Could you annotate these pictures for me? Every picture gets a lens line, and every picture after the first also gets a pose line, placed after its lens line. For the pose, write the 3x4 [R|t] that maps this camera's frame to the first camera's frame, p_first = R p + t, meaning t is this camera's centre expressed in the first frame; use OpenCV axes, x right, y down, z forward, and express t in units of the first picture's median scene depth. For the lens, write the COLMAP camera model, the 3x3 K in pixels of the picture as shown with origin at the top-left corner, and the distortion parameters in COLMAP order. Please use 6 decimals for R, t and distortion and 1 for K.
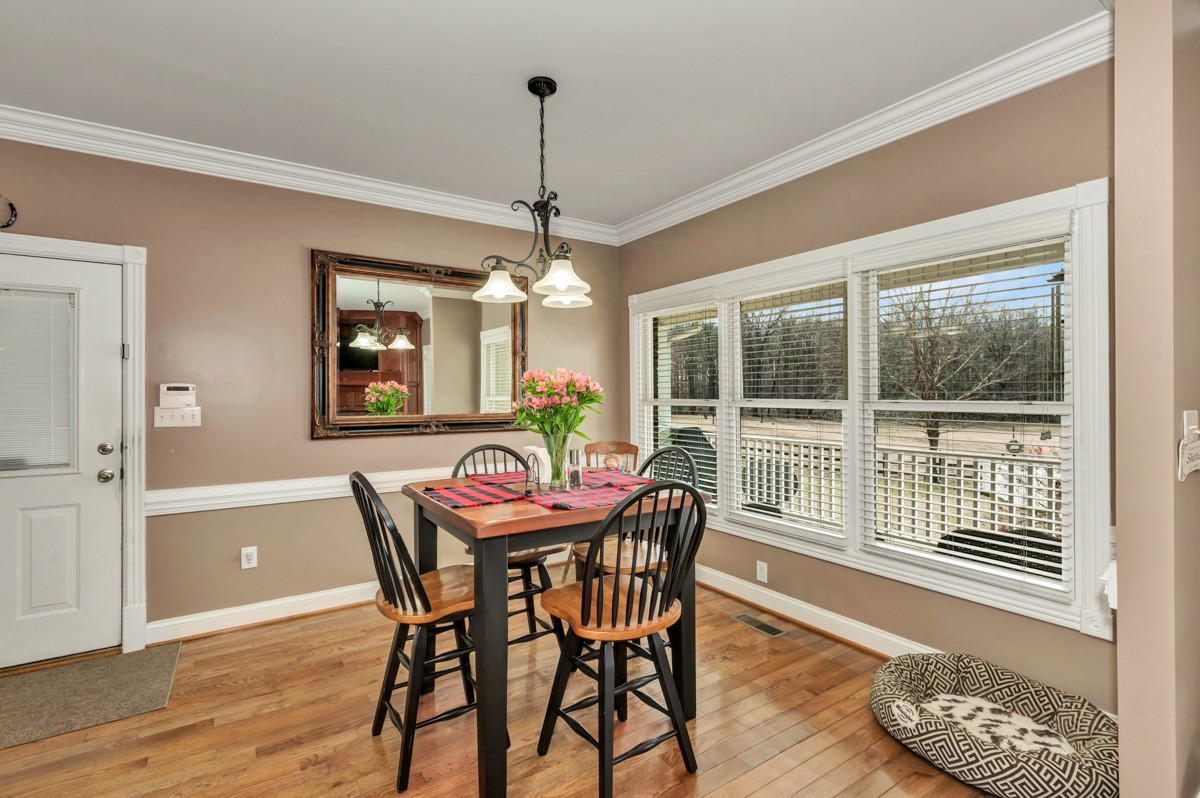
lens RADIAL K [[556.4, 0, 599.5], [0, 556.4, 393.2], [0, 0, 1]] dist [0.000909, -0.000392]
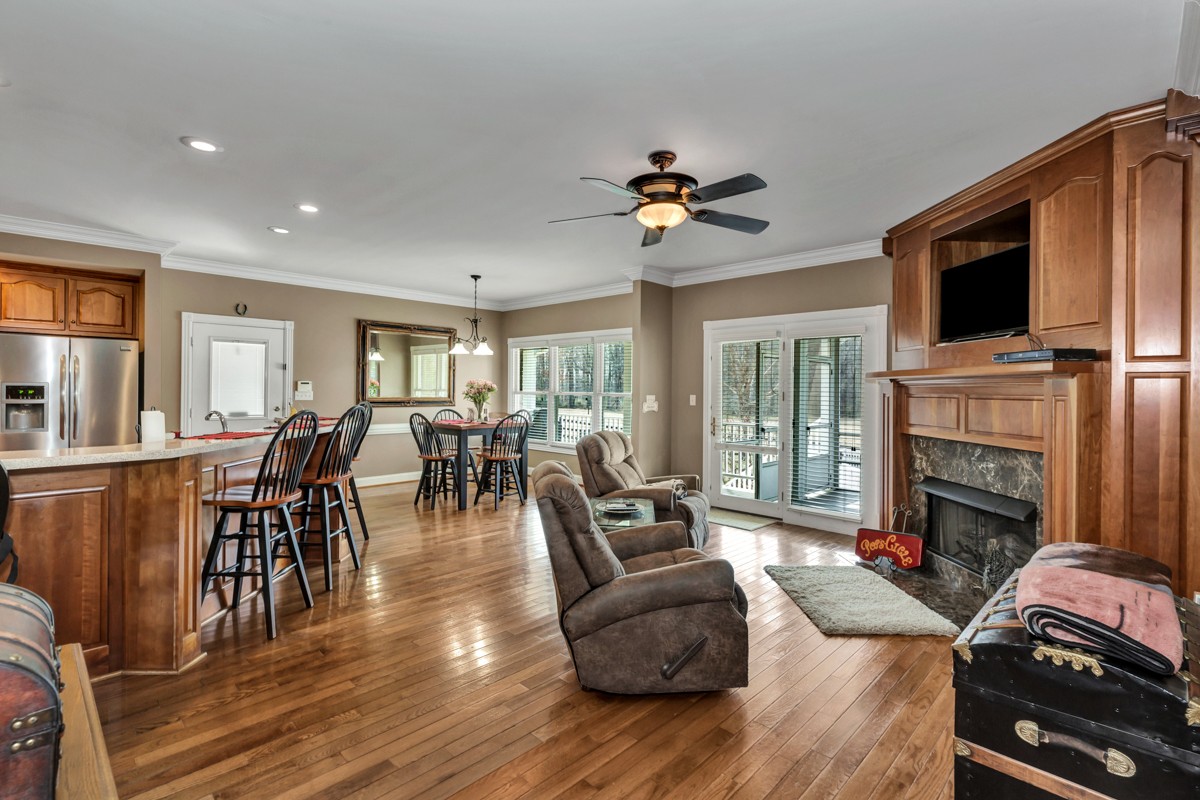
lens RADIAL K [[556.4, 0, 604.9], [0, 556.4, 393.0], [0, 0, 1]] dist [0.000909, -0.000392]
pose [[0.975387, 0.014938, 0.219991, -0.065475], [-0.016836, 0.999835, 0.006755, -0.003866], [-0.219854, -0.010293, 0.975478, -1.547889]]
